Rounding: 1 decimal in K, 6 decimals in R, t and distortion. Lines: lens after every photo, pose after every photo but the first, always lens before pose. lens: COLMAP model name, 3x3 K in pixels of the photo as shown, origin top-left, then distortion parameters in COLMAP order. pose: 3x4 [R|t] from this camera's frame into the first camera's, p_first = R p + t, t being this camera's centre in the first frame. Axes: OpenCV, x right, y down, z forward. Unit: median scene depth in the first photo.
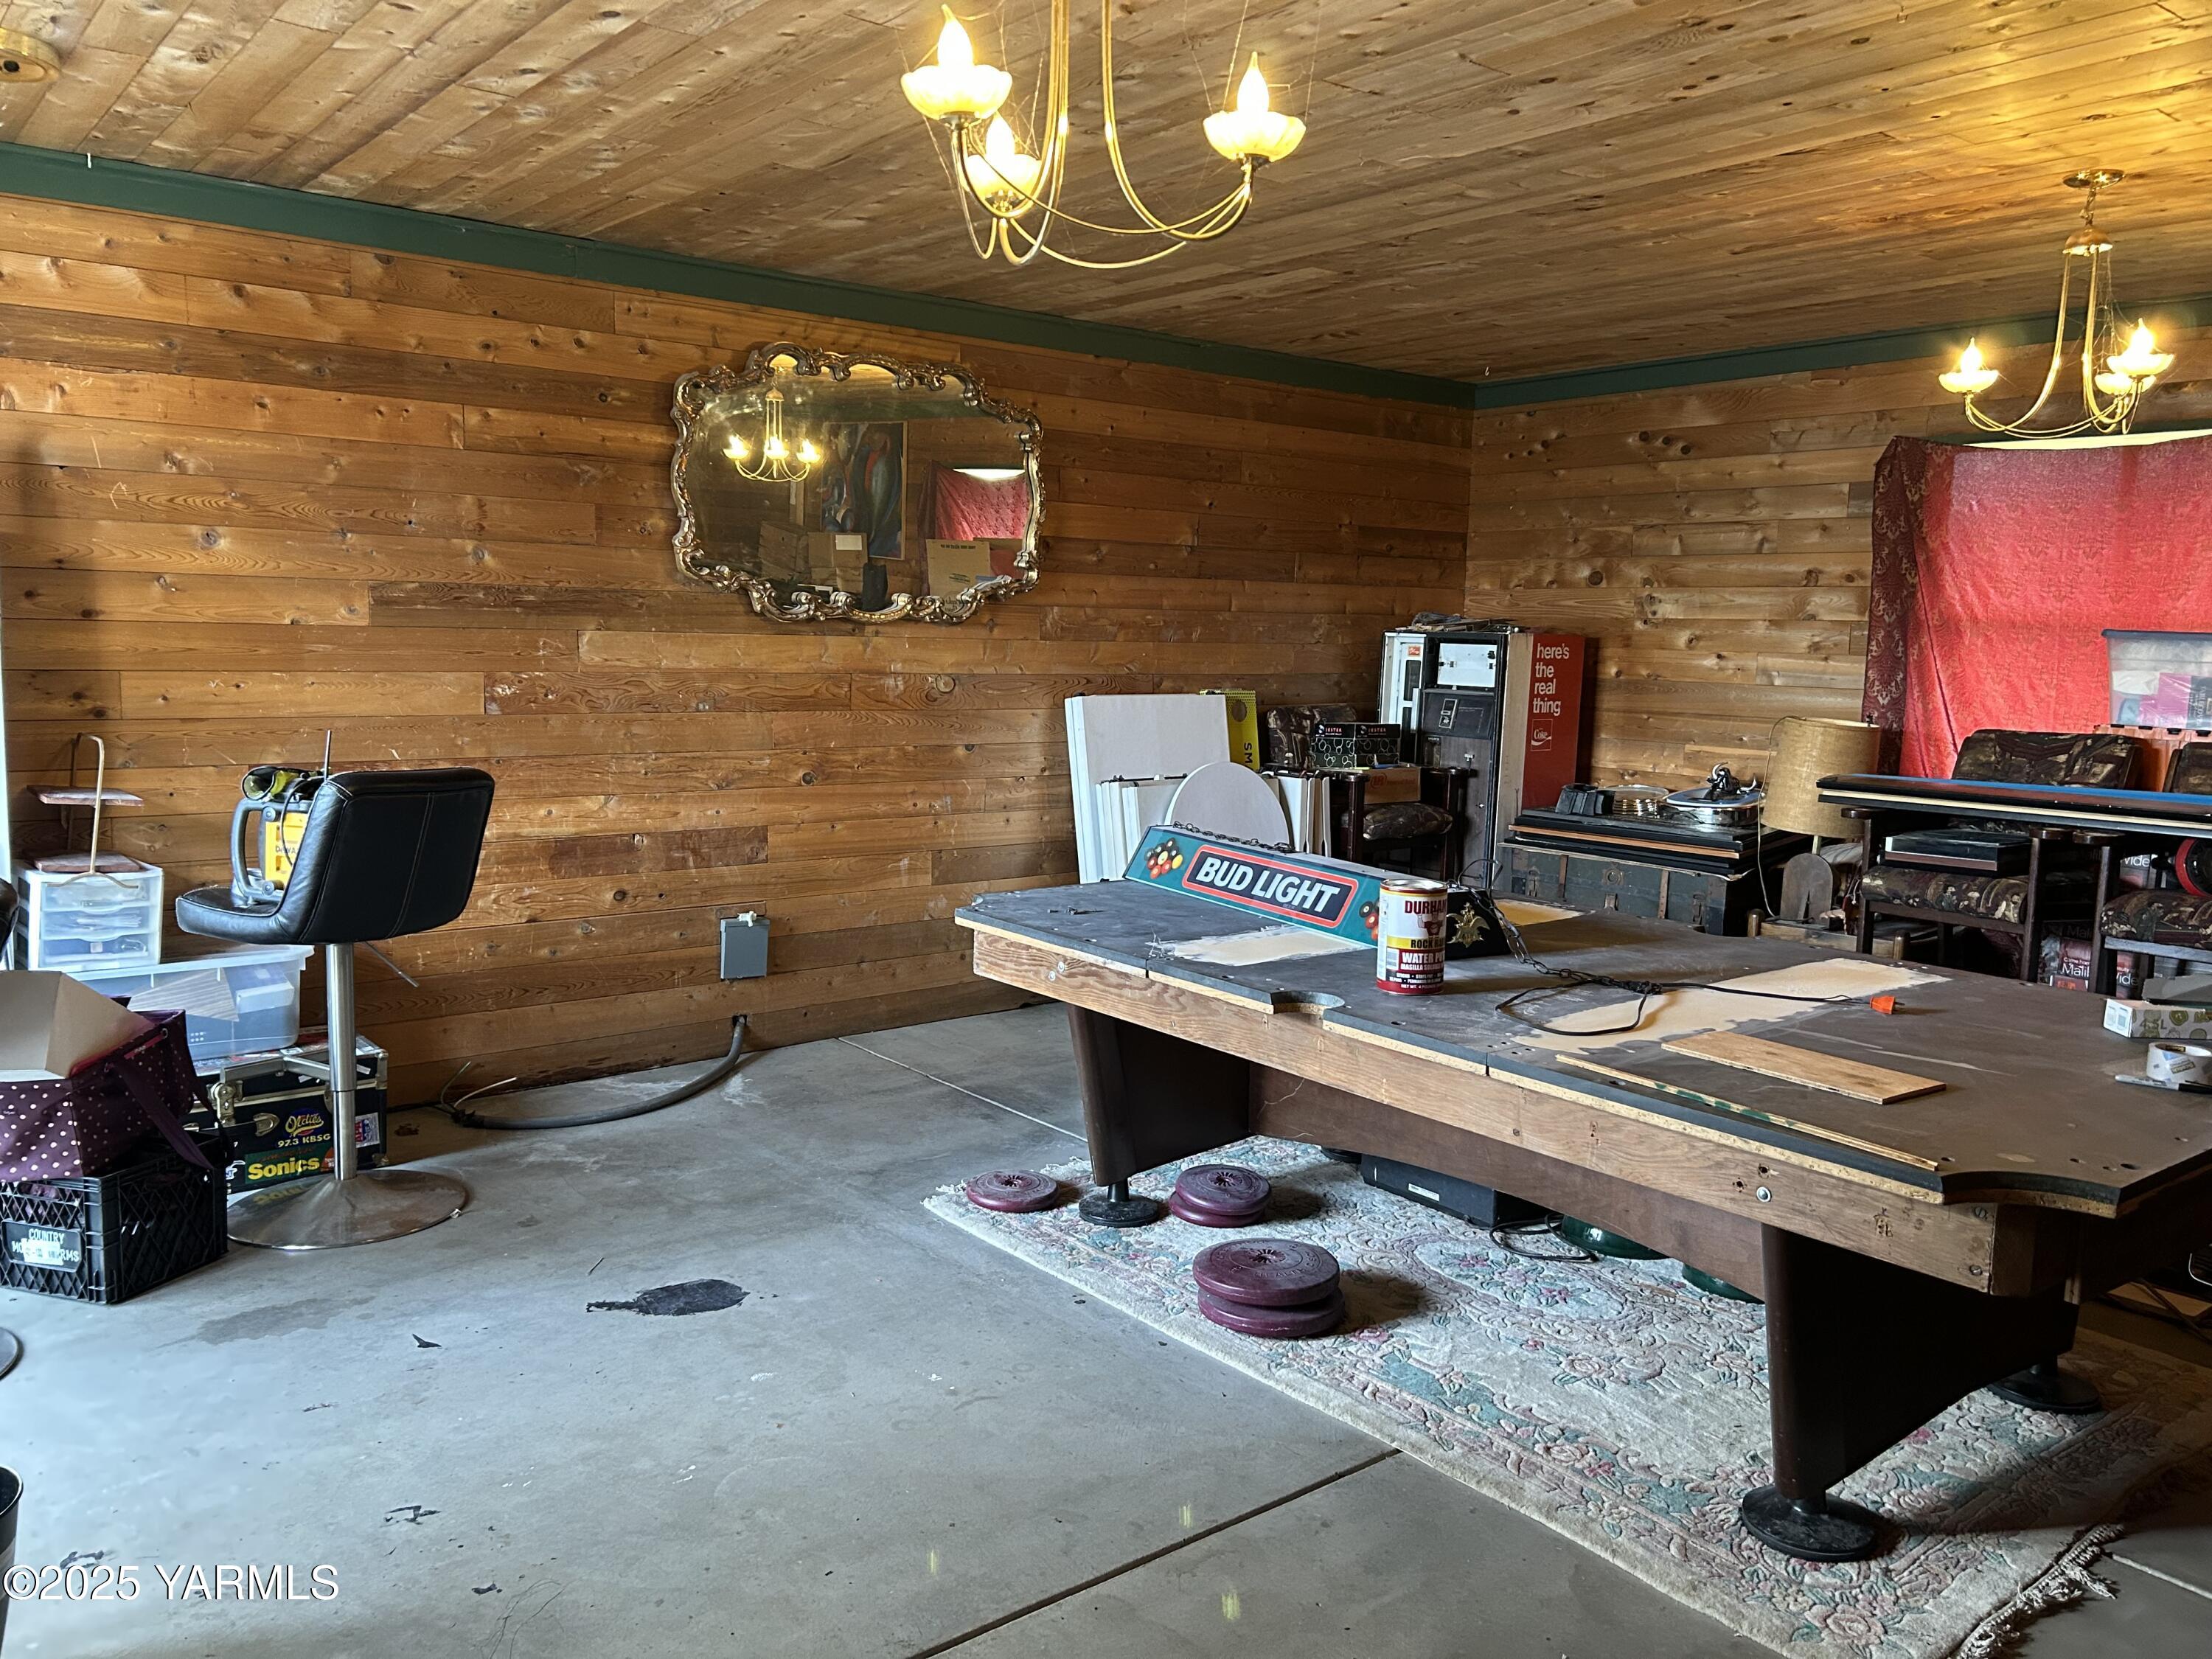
lens RADIAL K [[1666.3, 0, 1101.3], [0, 1666.3, 832.5], [0, 0, 1]] dist [0.075232, -0.071887]
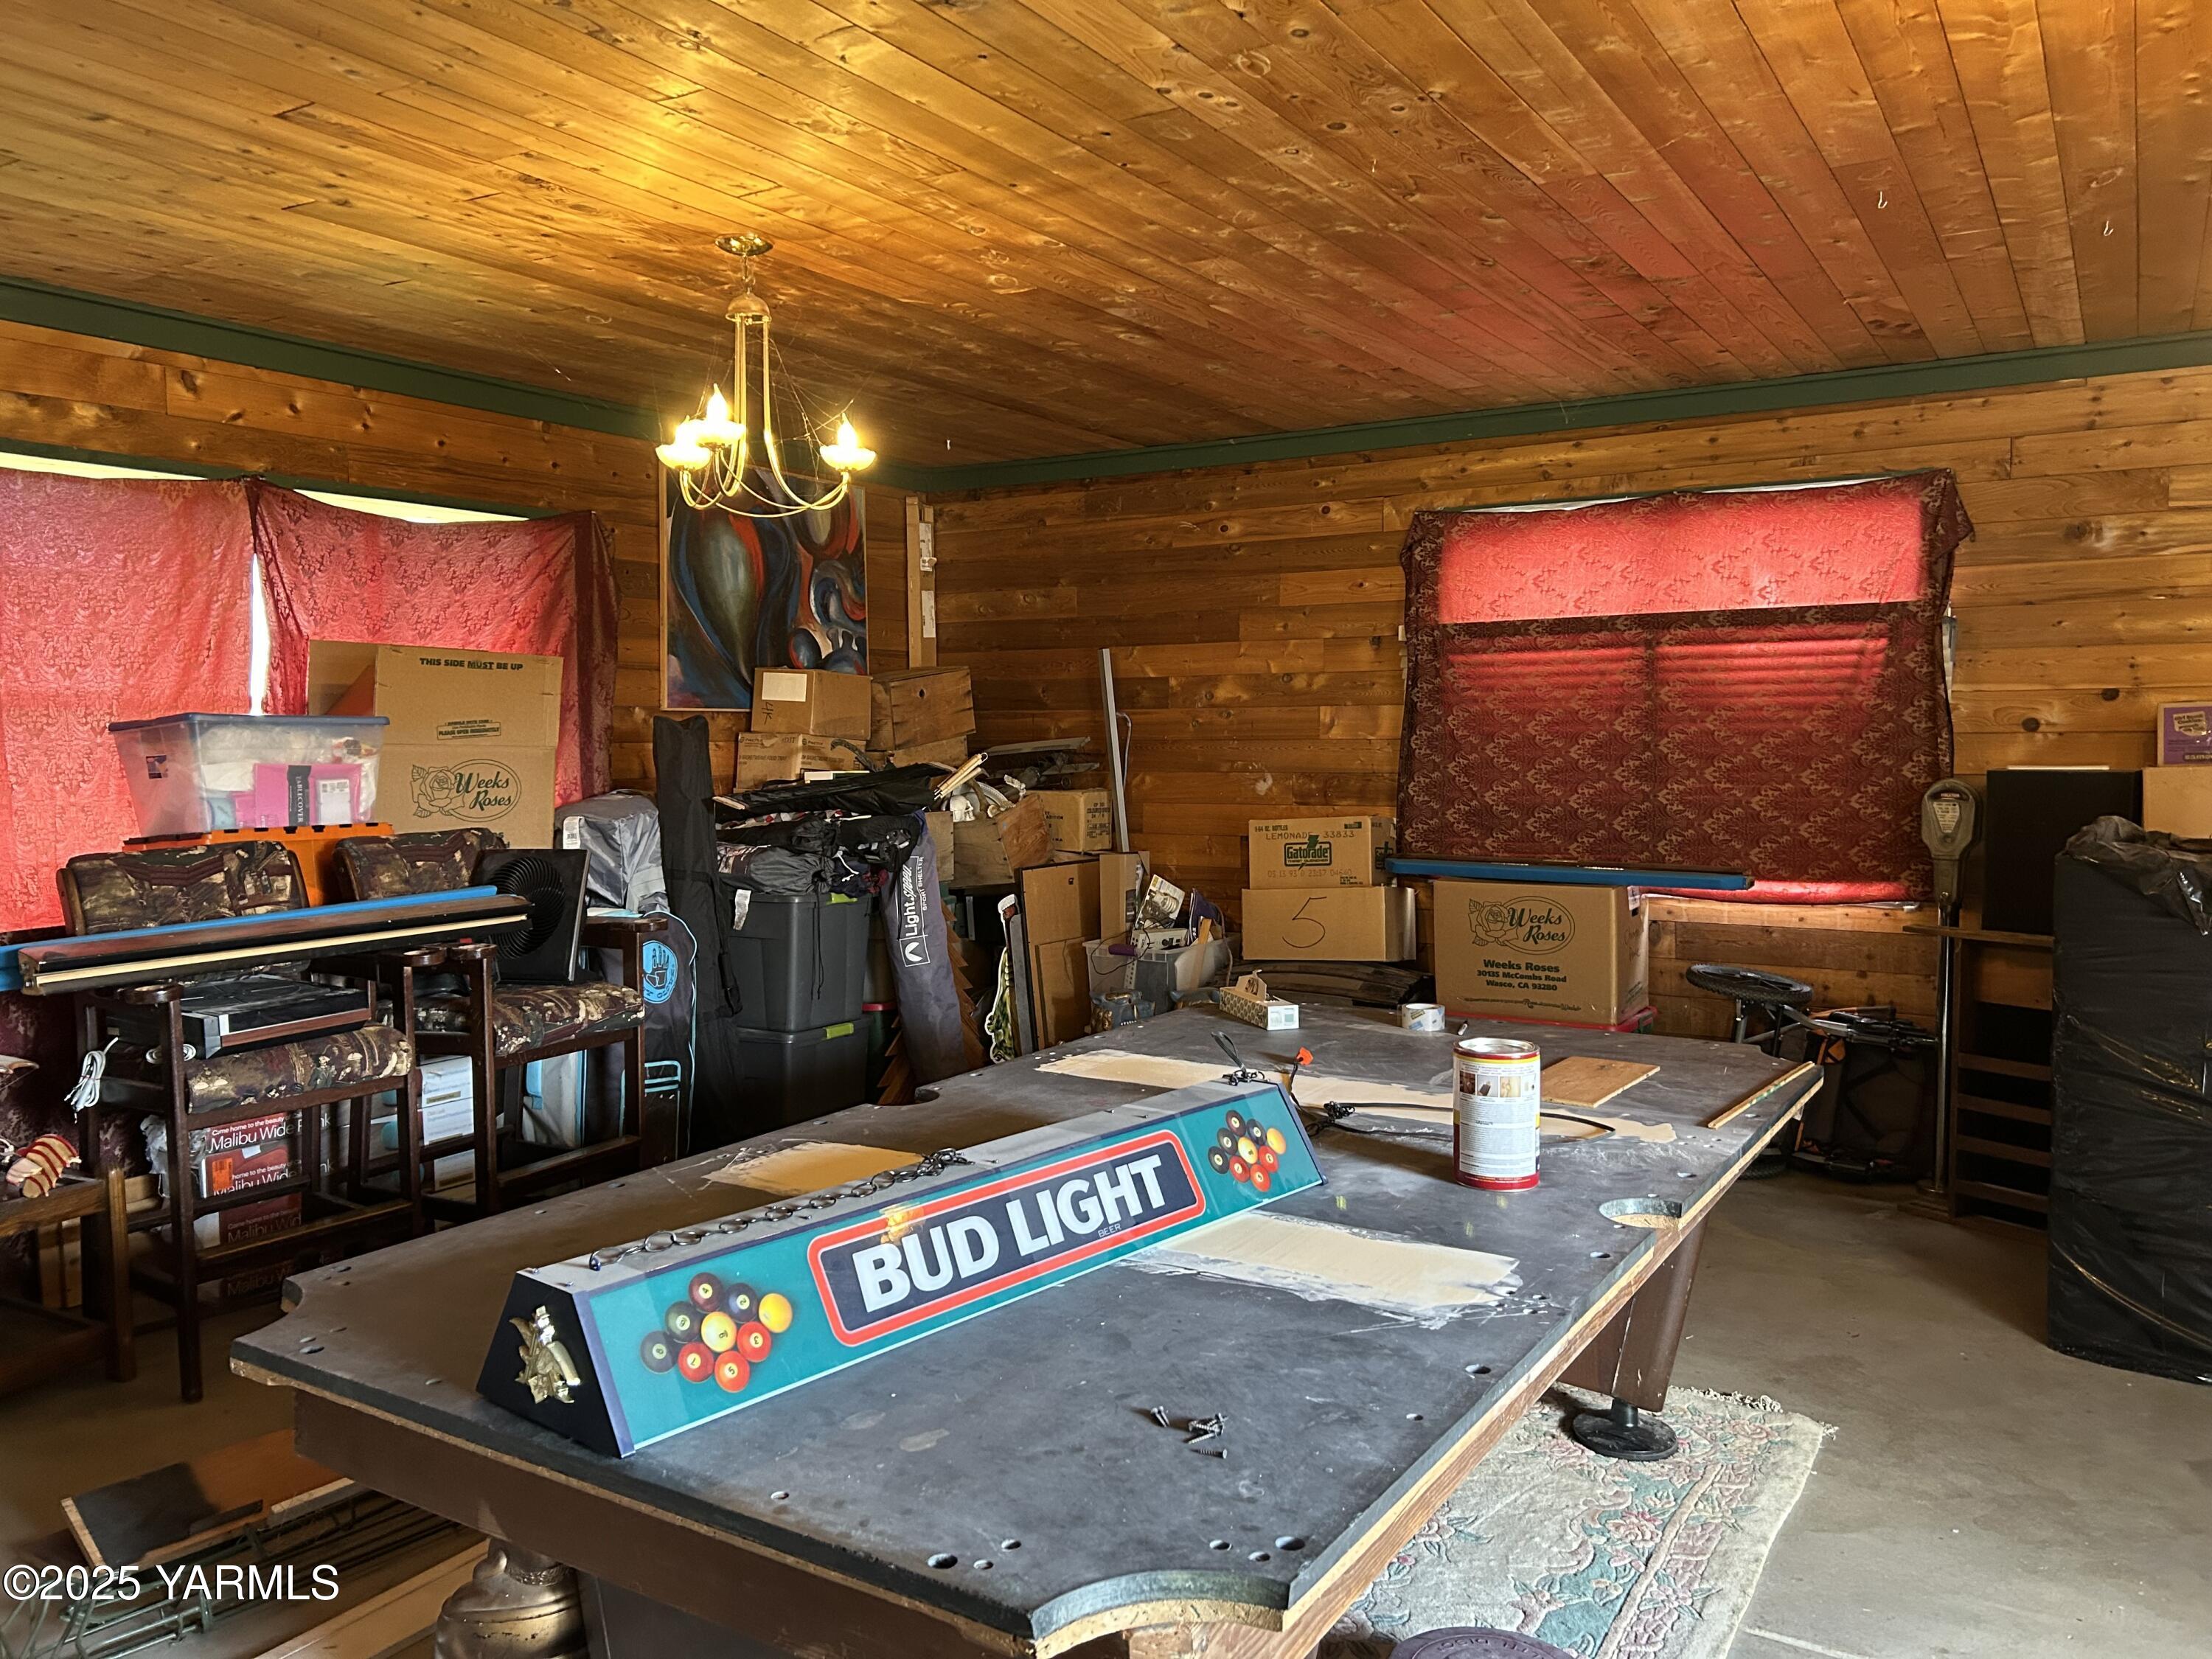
lens RADIAL K [[1666.3, 0, 1096.2], [0, 1666.3, 827.1], [0, 0, 1]] dist [0.075232, -0.071887]
pose [[-0.338855, -0.078543, 0.937554, -0.381162], [0.116280, 0.985373, 0.124575, -0.151174], [-0.933625, 0.151232, -0.324765, 1.131925]]
